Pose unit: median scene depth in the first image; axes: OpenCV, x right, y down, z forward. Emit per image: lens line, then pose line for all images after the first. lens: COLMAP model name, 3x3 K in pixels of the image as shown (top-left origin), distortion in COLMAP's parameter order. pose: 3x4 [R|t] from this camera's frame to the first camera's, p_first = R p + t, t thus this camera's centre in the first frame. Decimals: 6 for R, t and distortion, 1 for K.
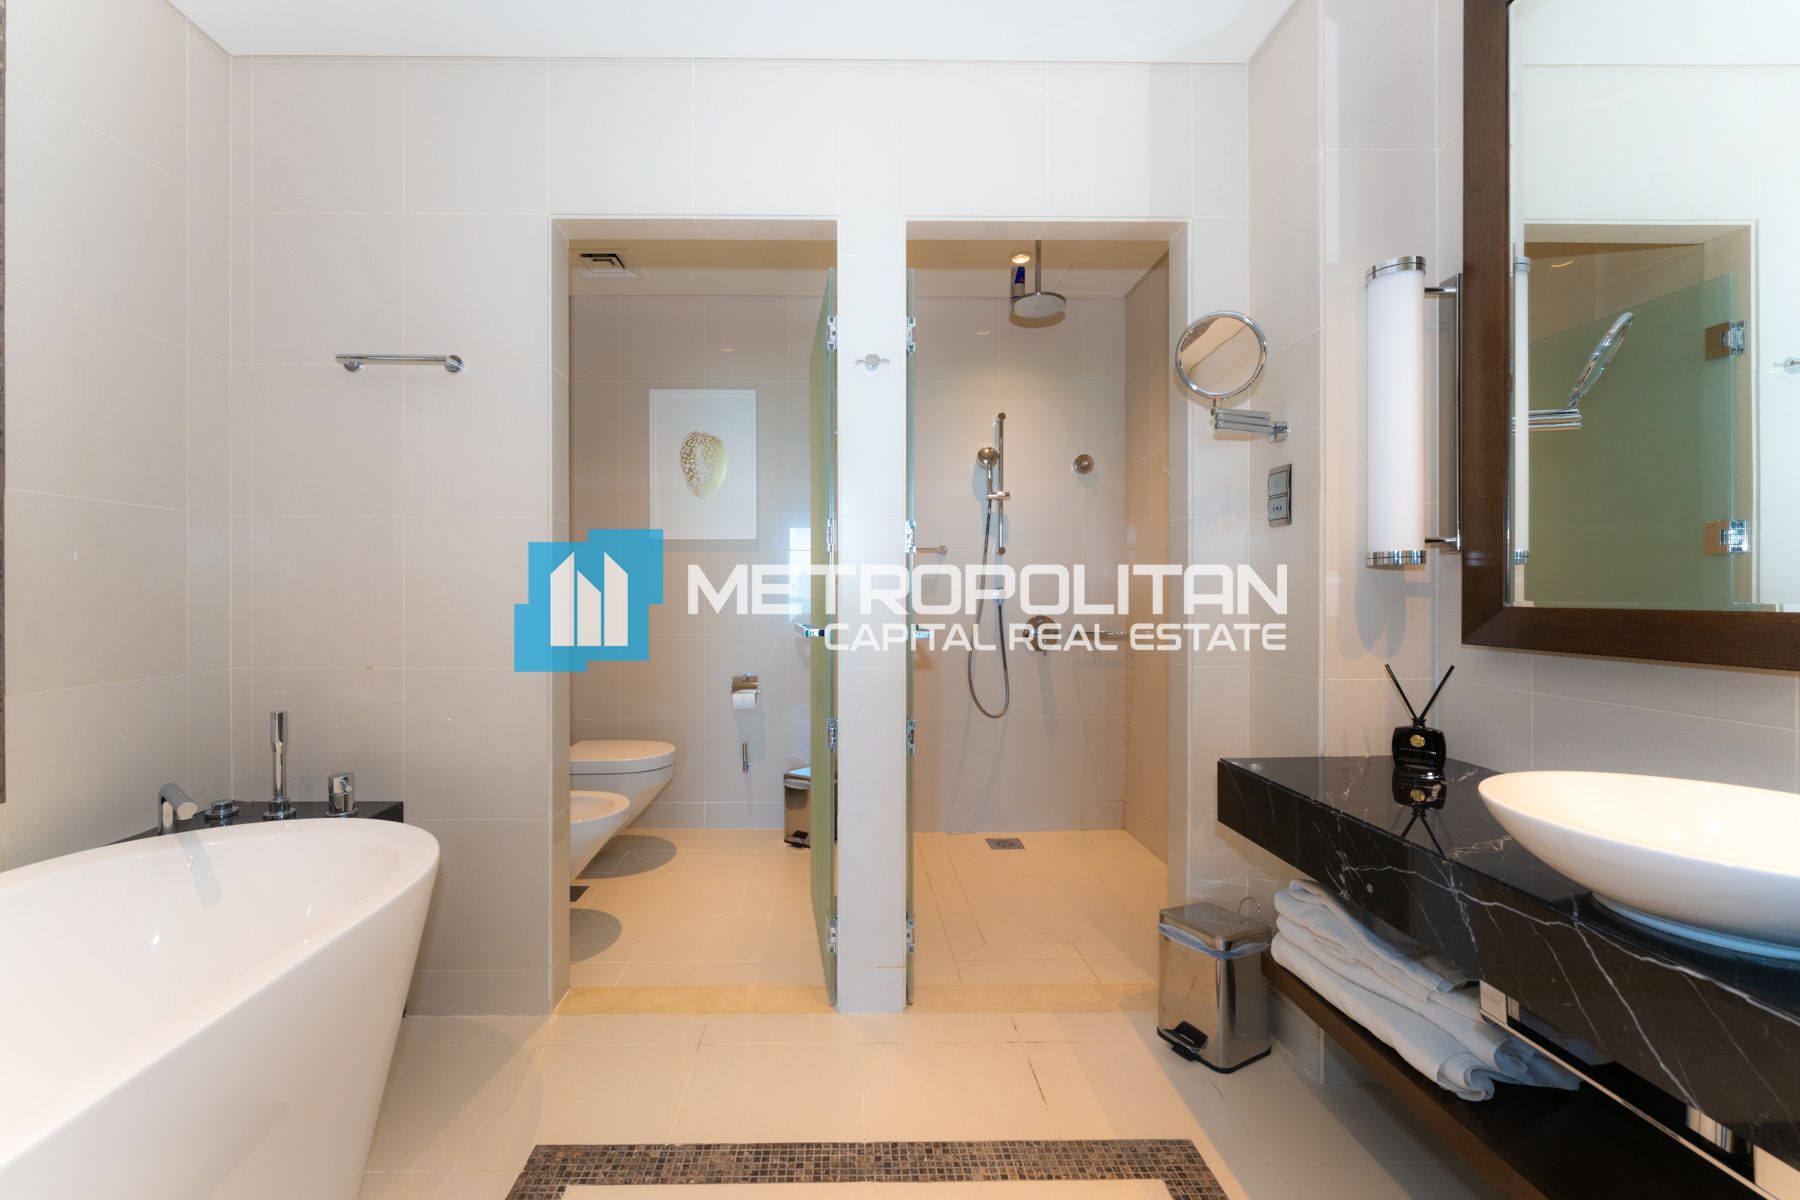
lens RADIAL K [[758.0, 0, 896.8], [0, 758.0, 595.1], [0, 0, 1]] dist [0.010907, 0.000398]
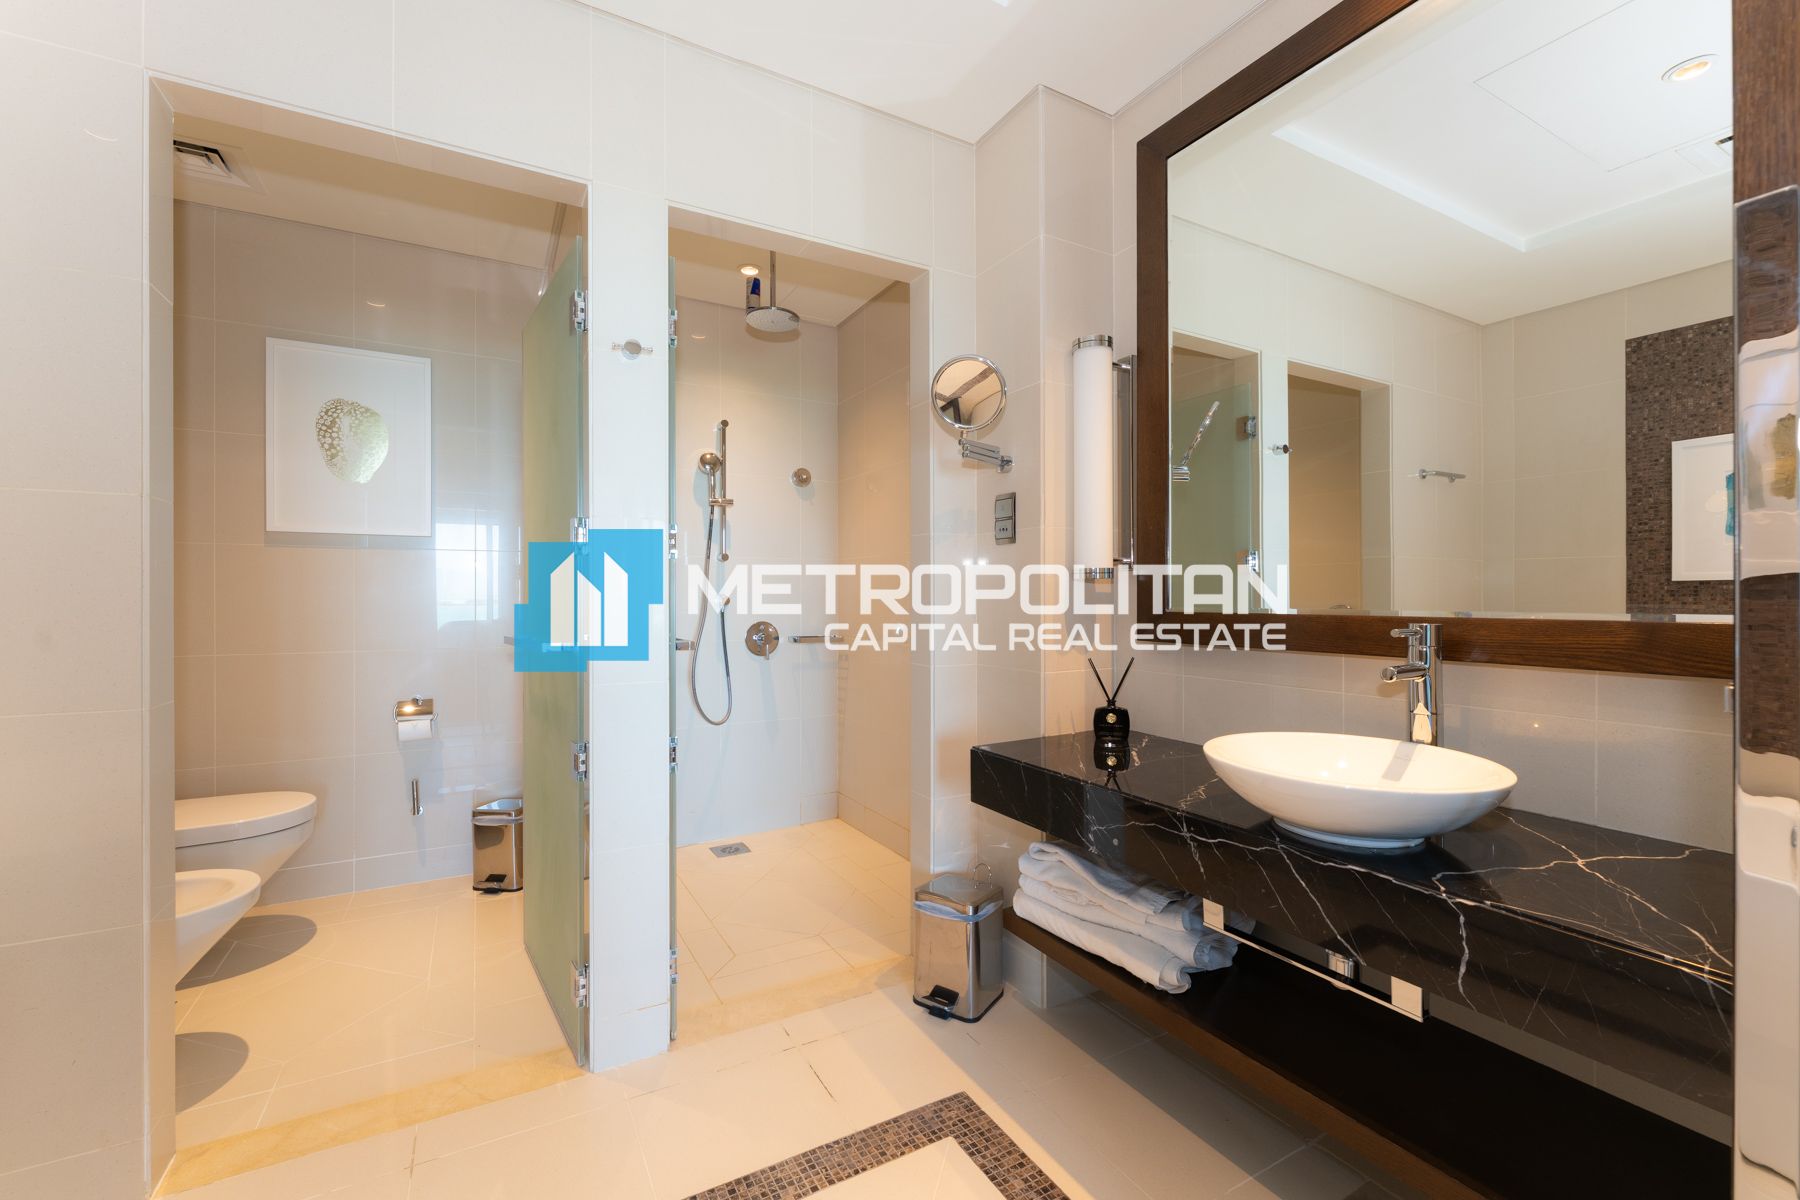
lens RADIAL K [[717.6, 0, 878.2], [0, 717.6, 595.5], [0, 0, 1]] dist [0.013956, -0.003695]
pose [[0.888522, 0.000934, 0.458833, -0.185625], [0.000715, 0.999994, -0.003421, -0.007442], [-0.458833, 0.003367, 0.888516, 0.101848]]
